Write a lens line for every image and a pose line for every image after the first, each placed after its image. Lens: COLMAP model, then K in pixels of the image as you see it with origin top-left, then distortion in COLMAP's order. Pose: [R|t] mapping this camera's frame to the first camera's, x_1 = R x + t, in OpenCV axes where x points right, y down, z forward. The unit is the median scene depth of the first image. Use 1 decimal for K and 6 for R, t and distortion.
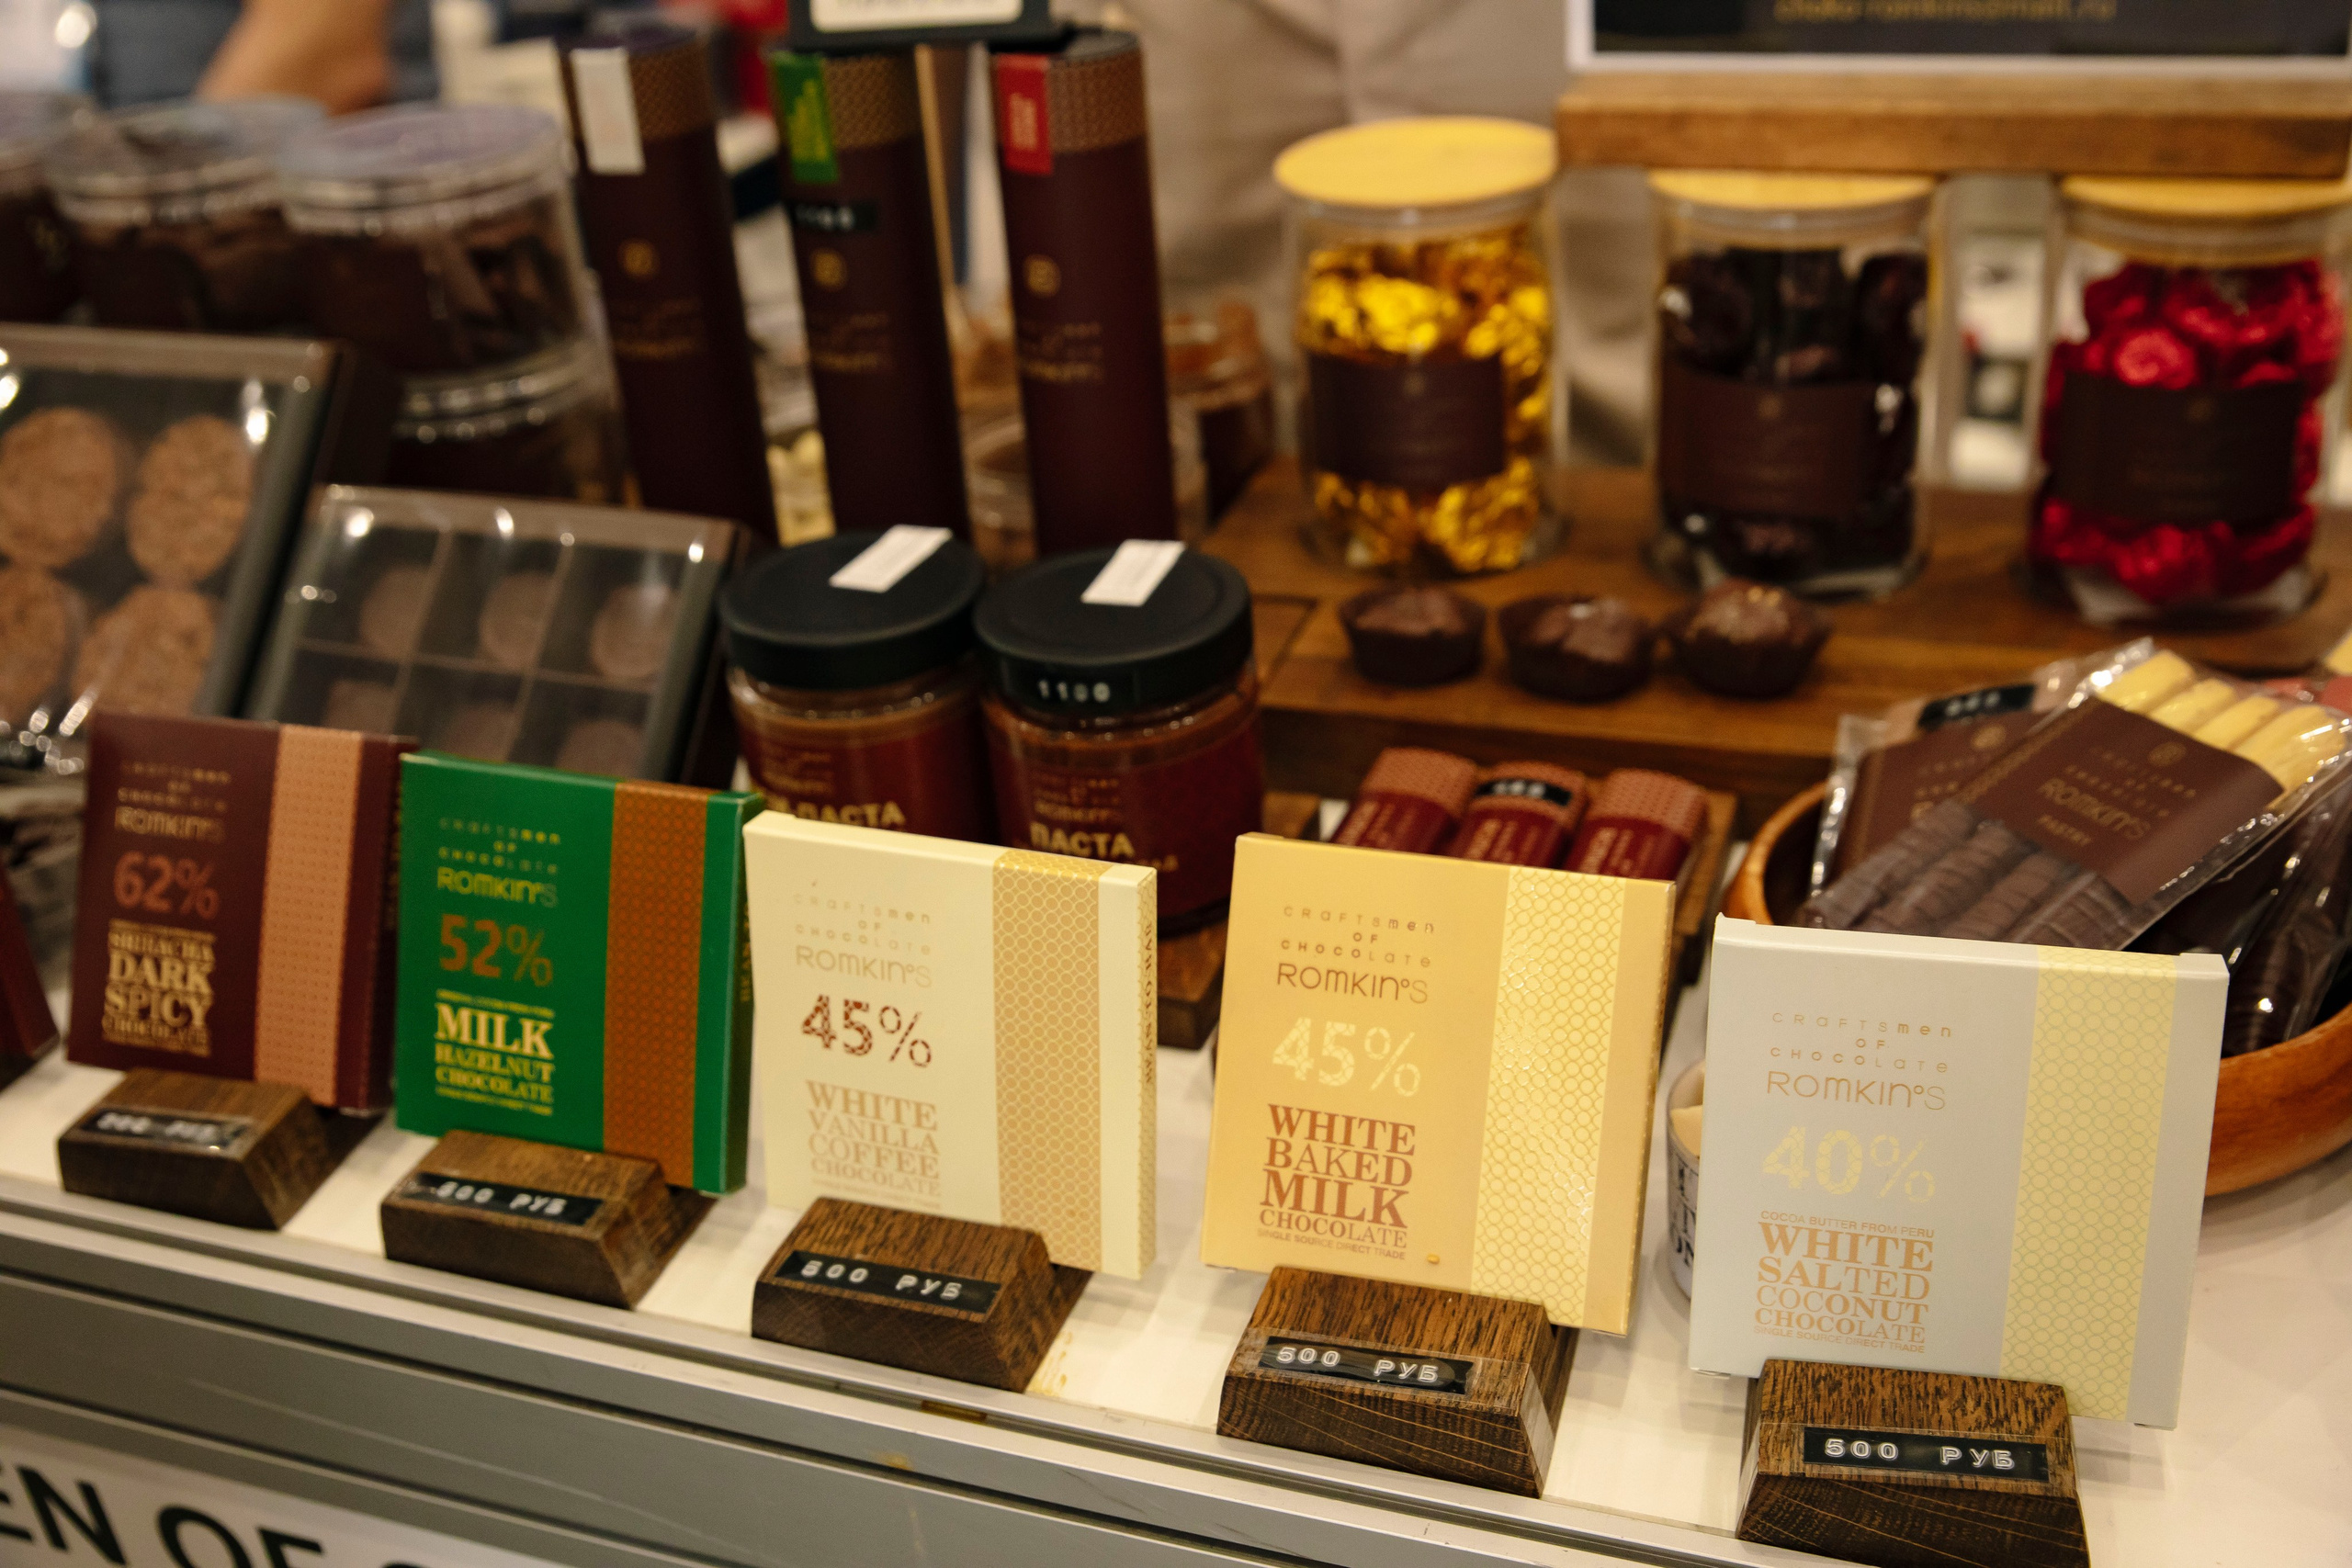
lens RADIAL K [[2289.4, 0, 1184.9], [0, 2289.4, 809.8], [0, 0, 1]] dist [-0.055581, 0.108642]
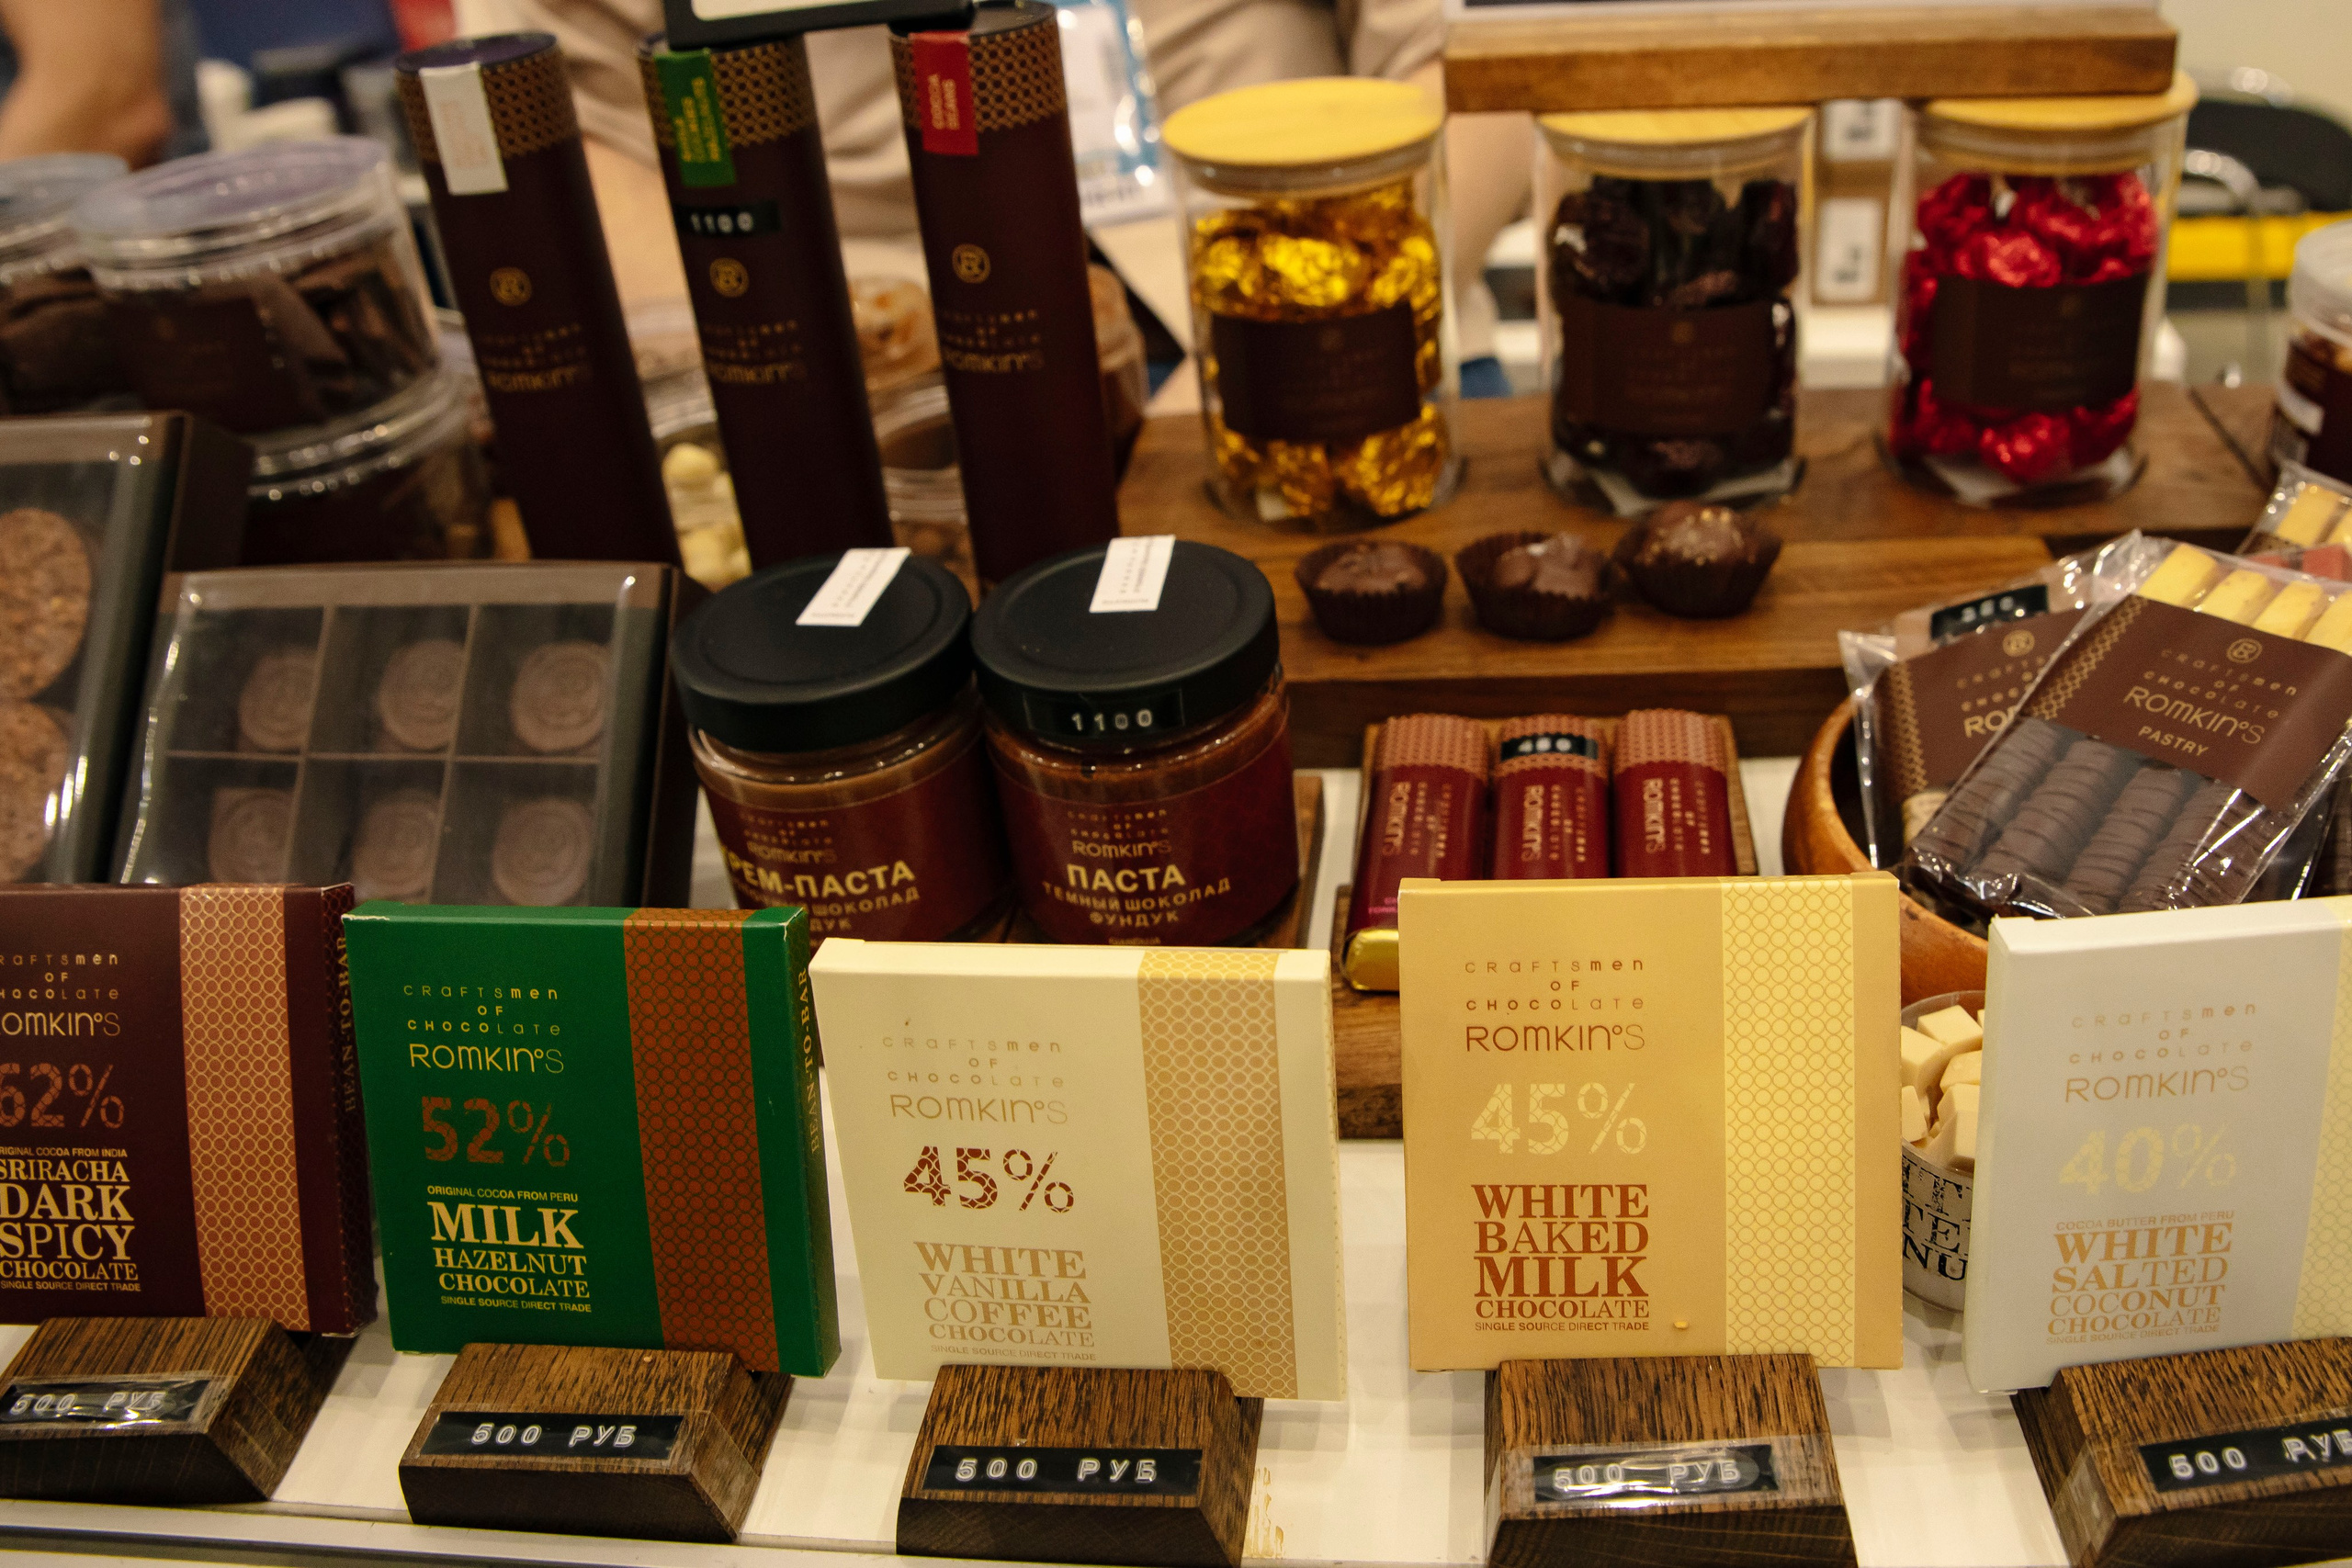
lens RADIAL K [[1800.0, 0, 1271.4], [0, 1800.0, 614.8], [0, 0, 1]] dist [-0.135274, 0.074097]
pose [[0.967018, -0.124456, 0.222234, -0.137472], [0.128465, 0.991708, -0.003617, -0.081255], [-0.219941, 0.032046, 0.974987, 0.295419]]
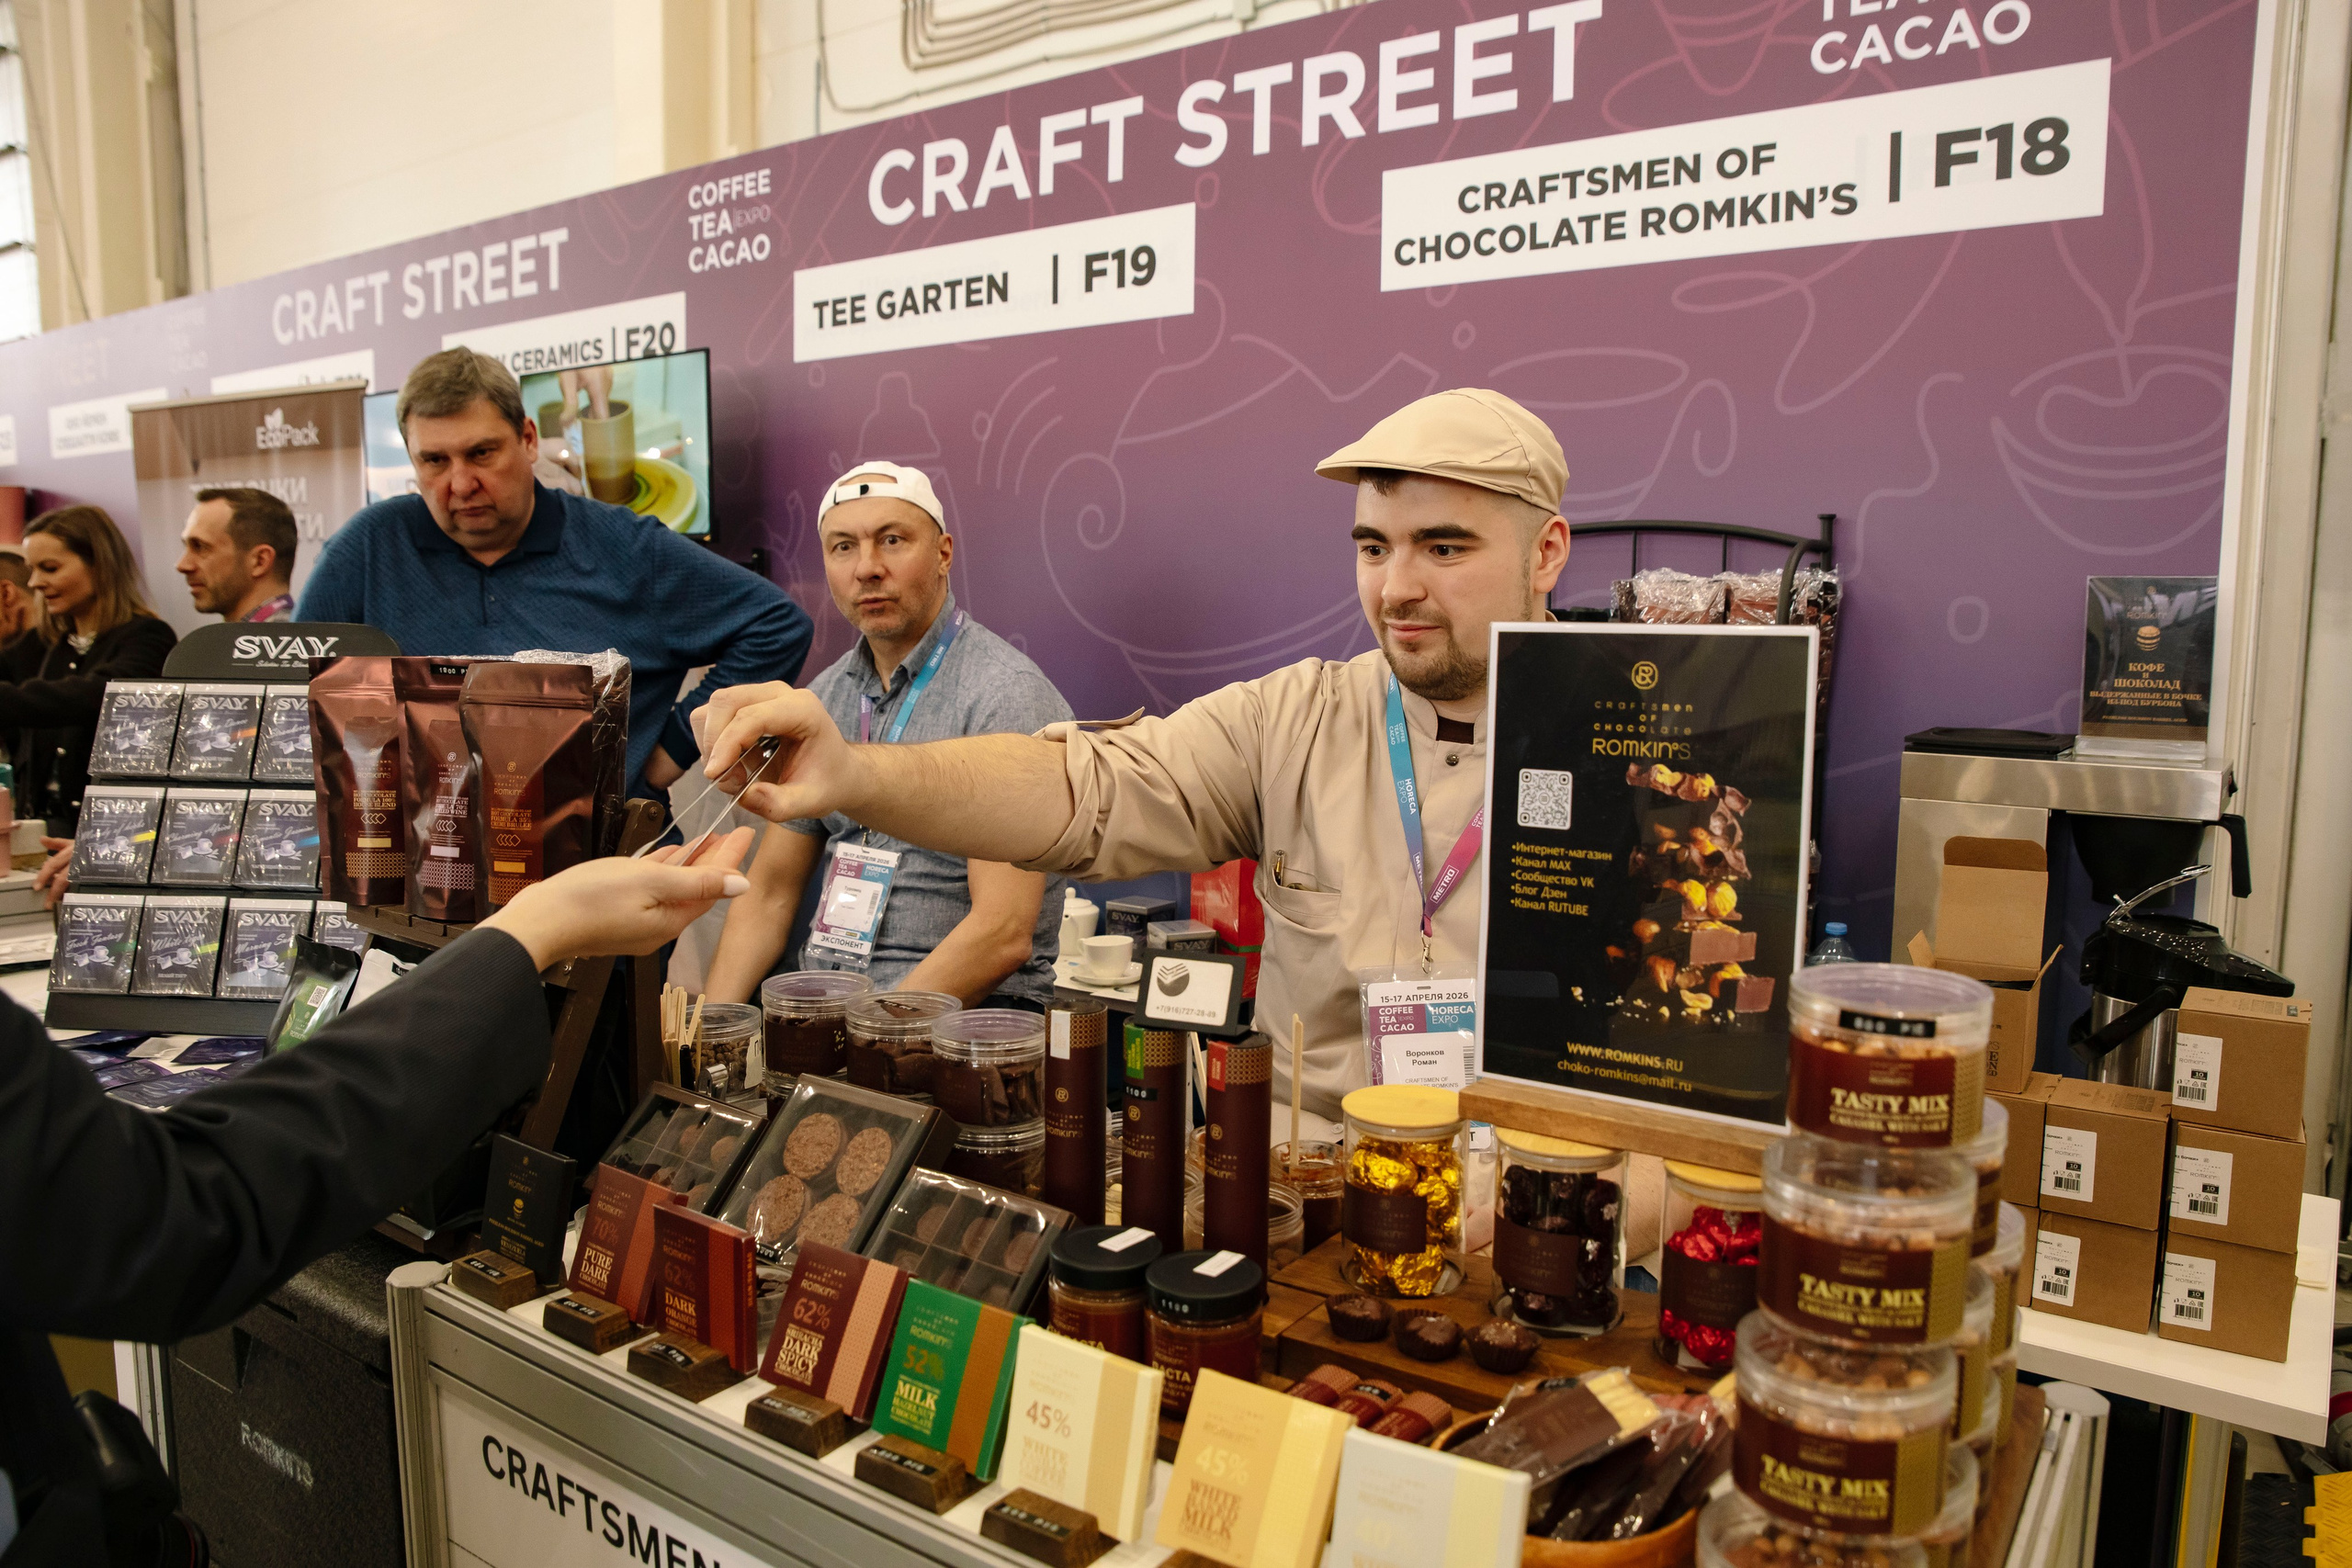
lens RADIAL K [[1692.9, 0, 1176.0], [0, 1692.9, 784.0], [0, 0, 1]] dist [-0.152458, 0.086581]
pose [[0.956673, 0.107411, -0.270630, 0.361139], [-0.202803, 0.912742, -0.354645, 0.067415], [0.208922, 0.394164, 0.894978, -0.768560]]
